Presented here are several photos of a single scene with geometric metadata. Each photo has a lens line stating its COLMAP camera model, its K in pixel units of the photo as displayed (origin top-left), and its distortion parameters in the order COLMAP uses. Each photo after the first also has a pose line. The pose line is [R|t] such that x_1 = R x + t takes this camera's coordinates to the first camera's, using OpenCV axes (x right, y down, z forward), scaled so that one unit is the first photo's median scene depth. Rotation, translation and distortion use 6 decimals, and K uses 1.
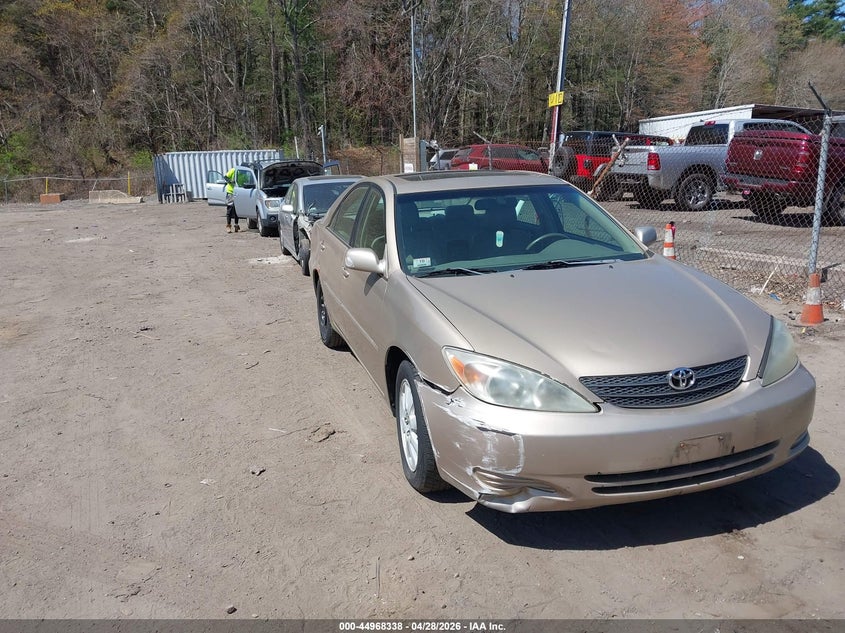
lens RADIAL K [[661.9, 0, 422.5], [0, 661.9, 316.5], [0, 0, 1]] dist [-0.007906, 0.054389]
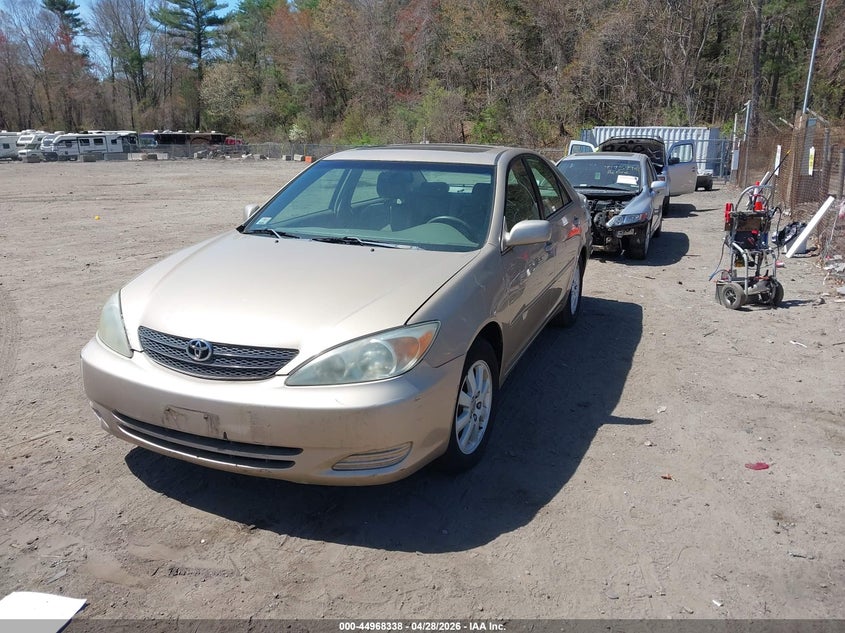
lens RADIAL K [[656.2, 0, 422.5], [0, 656.2, 316.5], [0, 0, 1]] dist [0.036474, -0.000971]
pose [[0.770203, 0.210594, -0.602028, 0.782712], [-0.189644, 0.976840, 0.099086, -0.075247], [0.608952, 0.037855, 0.792303, 0.257337]]
